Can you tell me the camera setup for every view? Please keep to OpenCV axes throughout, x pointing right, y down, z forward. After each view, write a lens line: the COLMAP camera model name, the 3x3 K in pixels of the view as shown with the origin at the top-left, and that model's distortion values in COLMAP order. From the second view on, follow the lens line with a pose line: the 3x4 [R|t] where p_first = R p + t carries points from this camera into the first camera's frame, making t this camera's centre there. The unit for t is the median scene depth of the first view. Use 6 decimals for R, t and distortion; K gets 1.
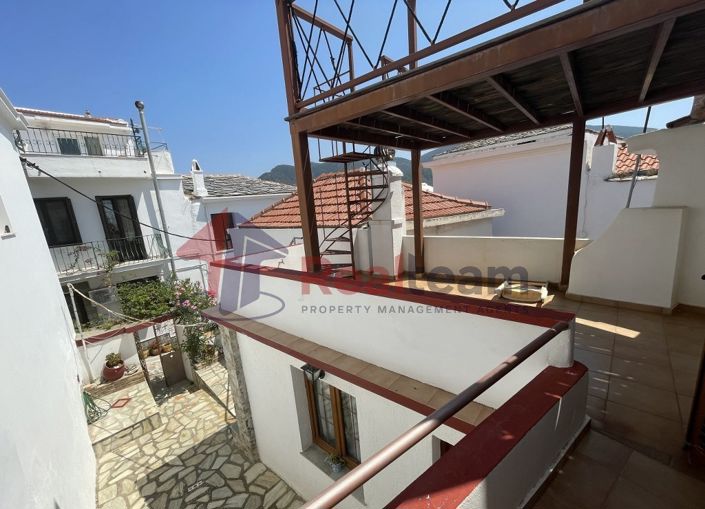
lens RADIAL K [[285.3, 0, 351.7], [0, 285.3, 263.9], [0, 0, 1]] dist [-0.000869, -0.000216]
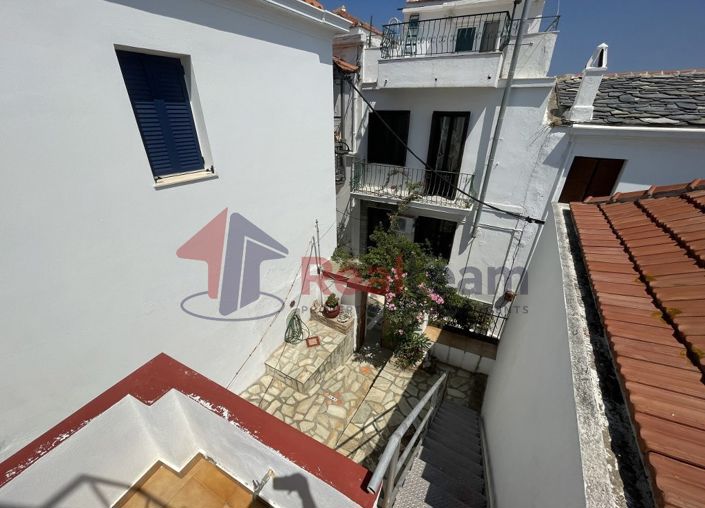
lens RADIAL K [[285.3, 0, 351.7], [0, 285.3, 263.4], [0, 0, 1]] dist [-0.000869, -0.000216]
pose [[0.263096, 0.527837, -0.807570, -0.049135], [-0.244163, 0.846239, 0.473566, -0.178305], [0.933362, 0.072585, 0.351520, 0.465223]]
